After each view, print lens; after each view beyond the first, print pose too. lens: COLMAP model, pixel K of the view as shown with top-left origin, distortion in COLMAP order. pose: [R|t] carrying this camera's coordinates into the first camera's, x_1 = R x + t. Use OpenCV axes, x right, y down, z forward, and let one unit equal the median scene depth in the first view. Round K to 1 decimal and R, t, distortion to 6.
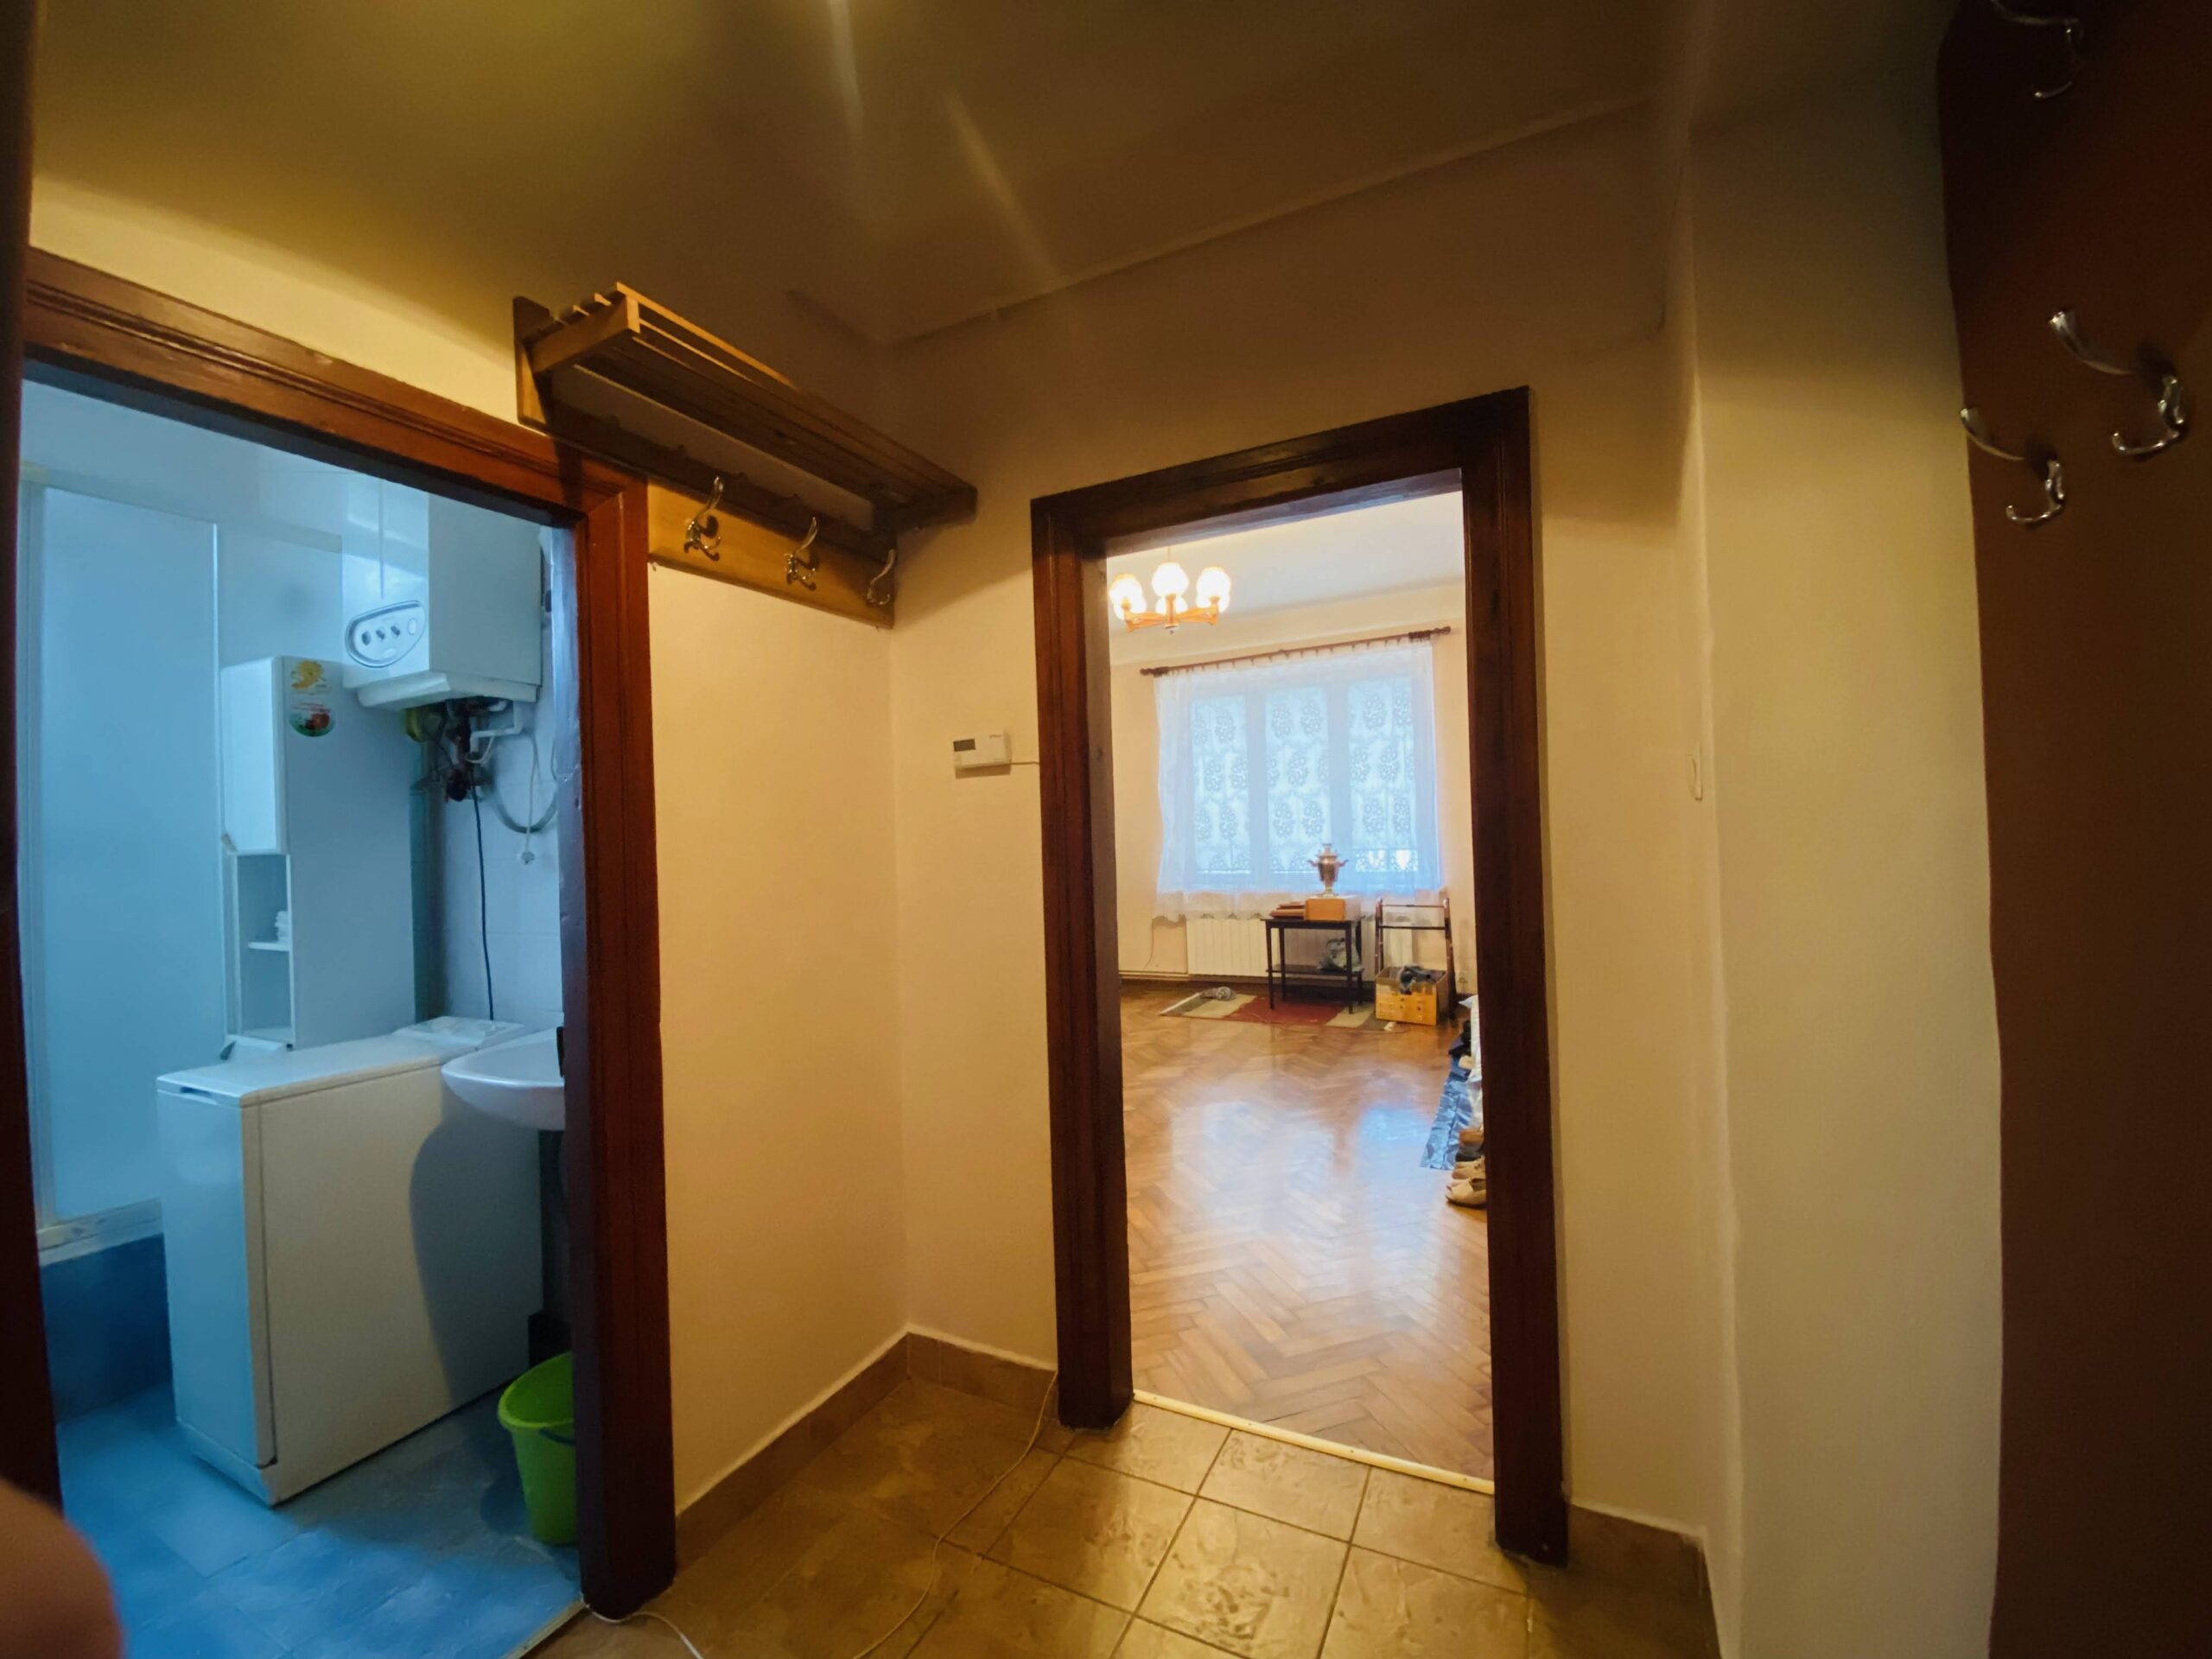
lens RADIAL K [[896.1, 0, 1106.0], [0, 896.1, 829.5], [0, 0, 1]] dist [-0.009748, -0.000036]
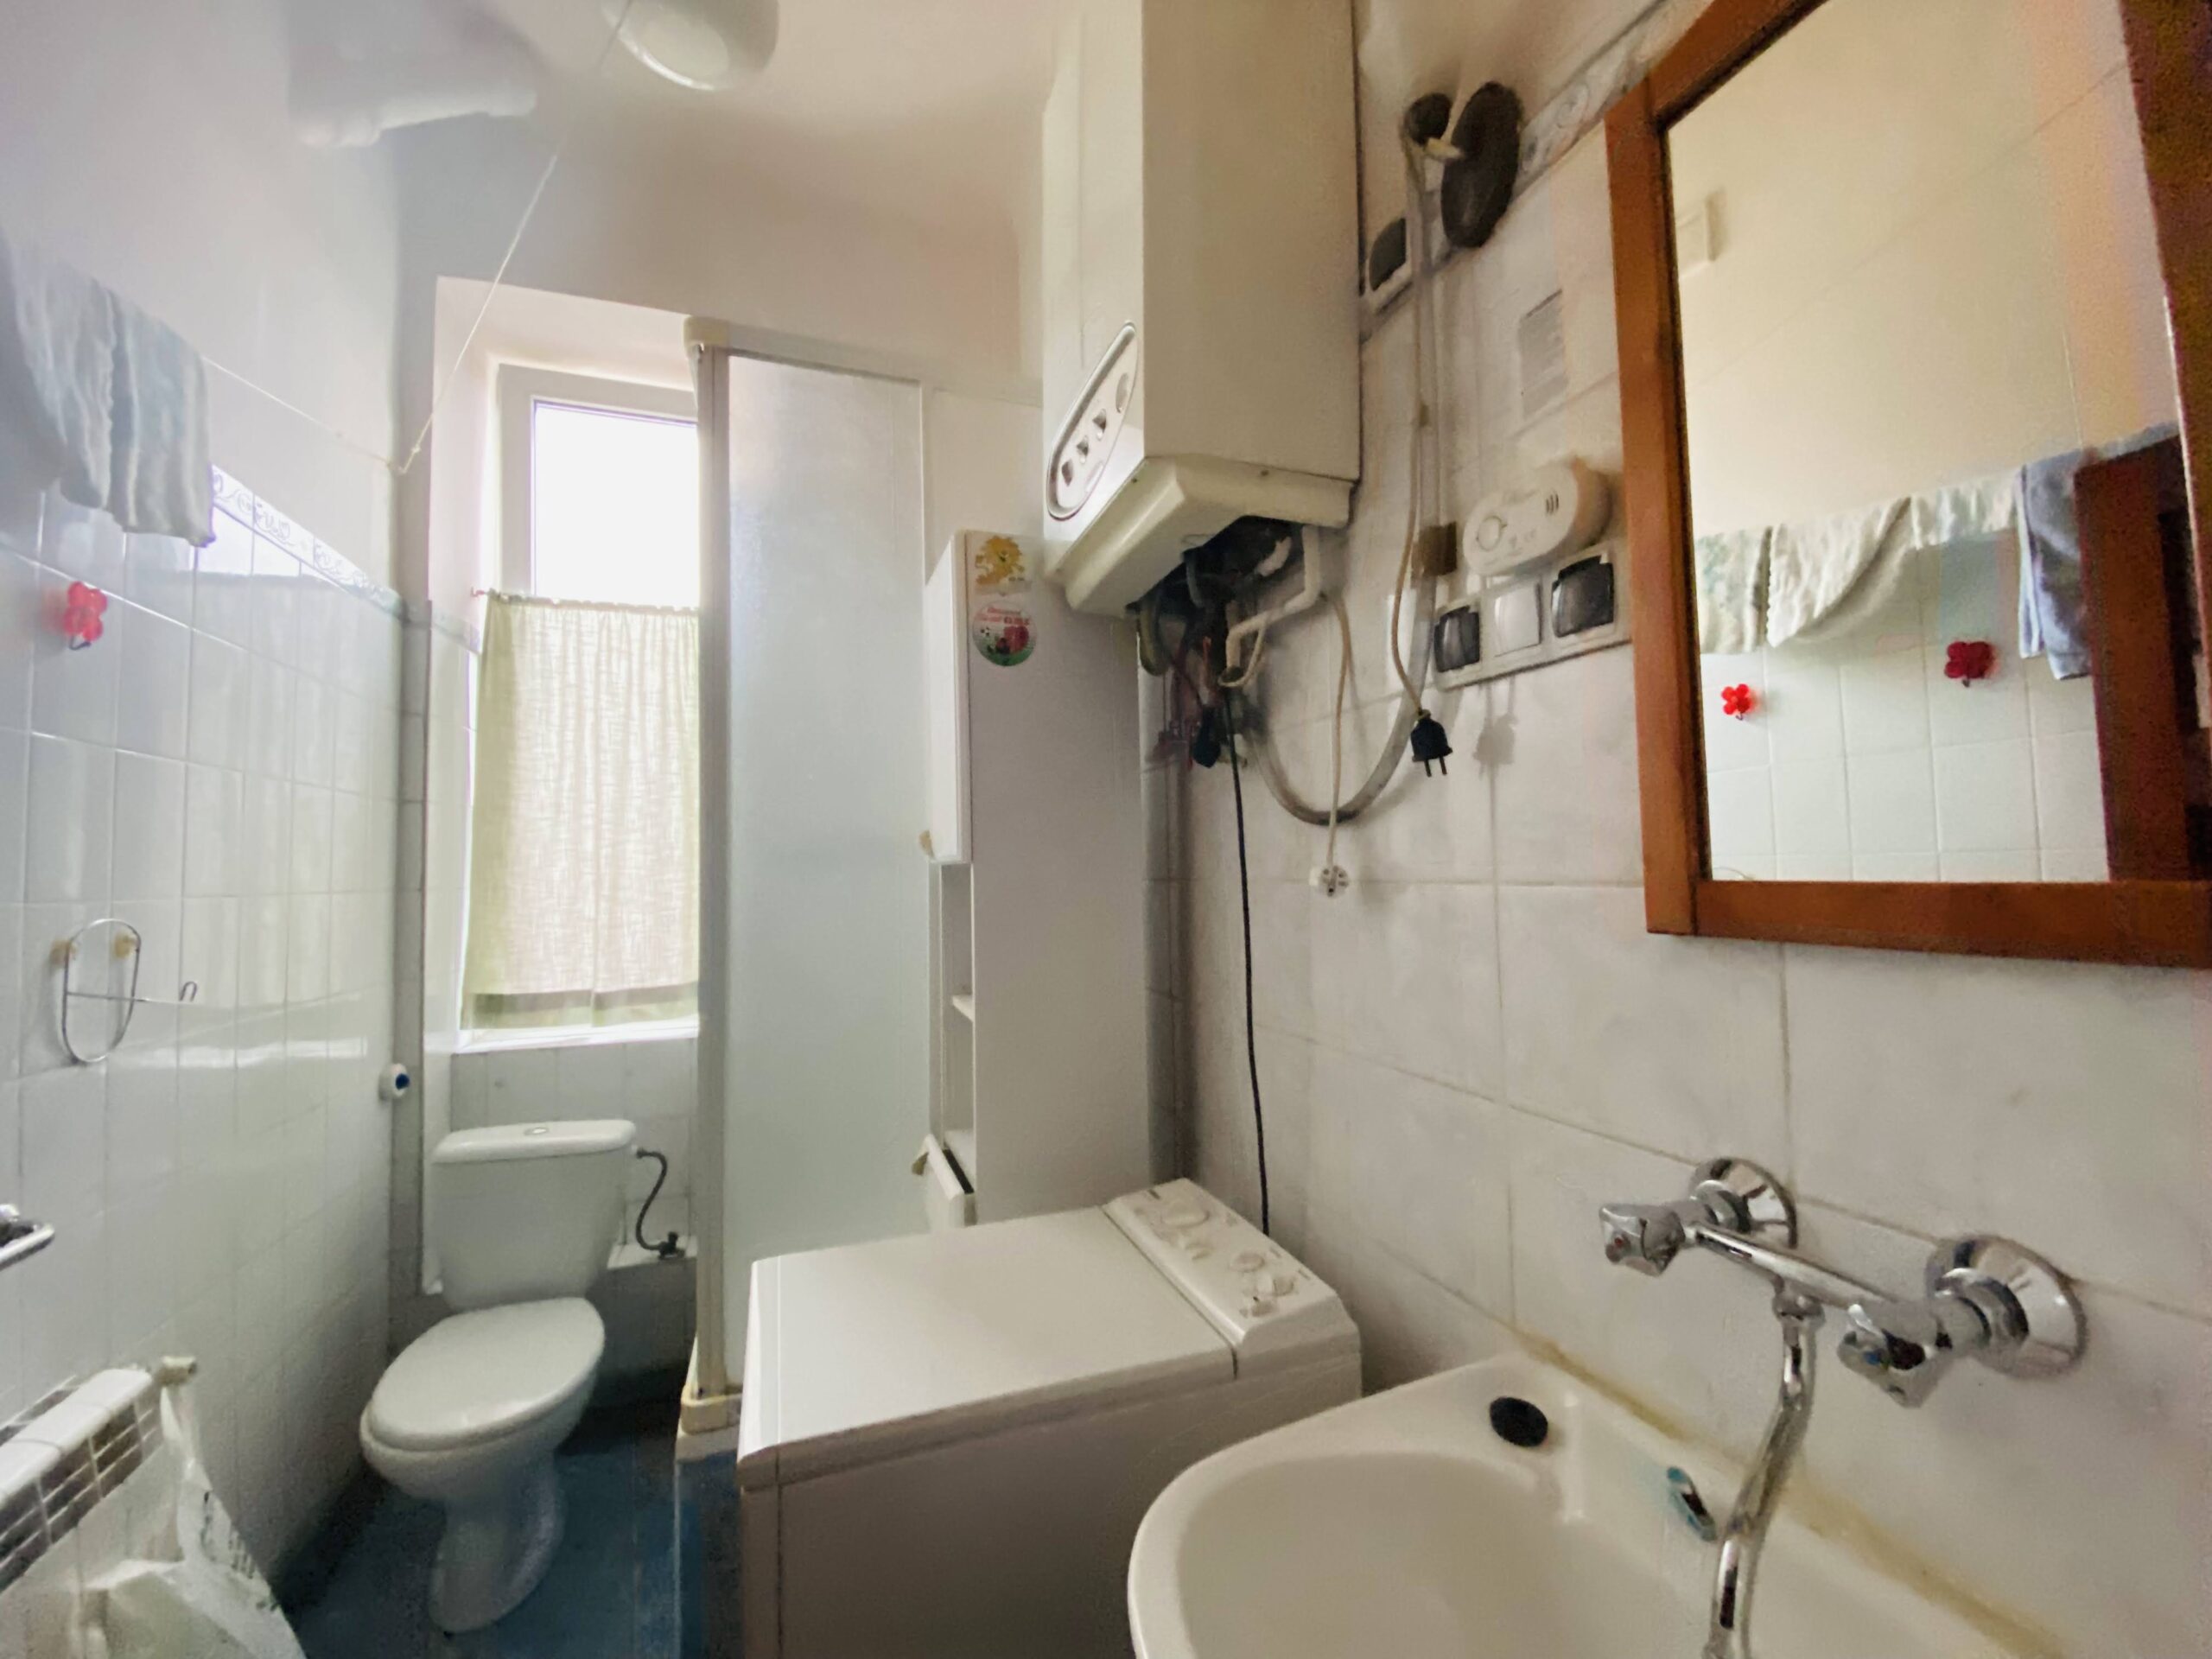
lens RADIAL K [[896.1, 0, 1106.0], [0, 896.1, 829.5], [0, 0, 1]] dist [-0.009748, -0.000036]
pose [[0.718110, -0.009024, -0.695871, -0.227234], [-0.000220, 0.999913, -0.013193, 0.006391], [0.695929, 0.009627, 0.718046, 0.326850]]
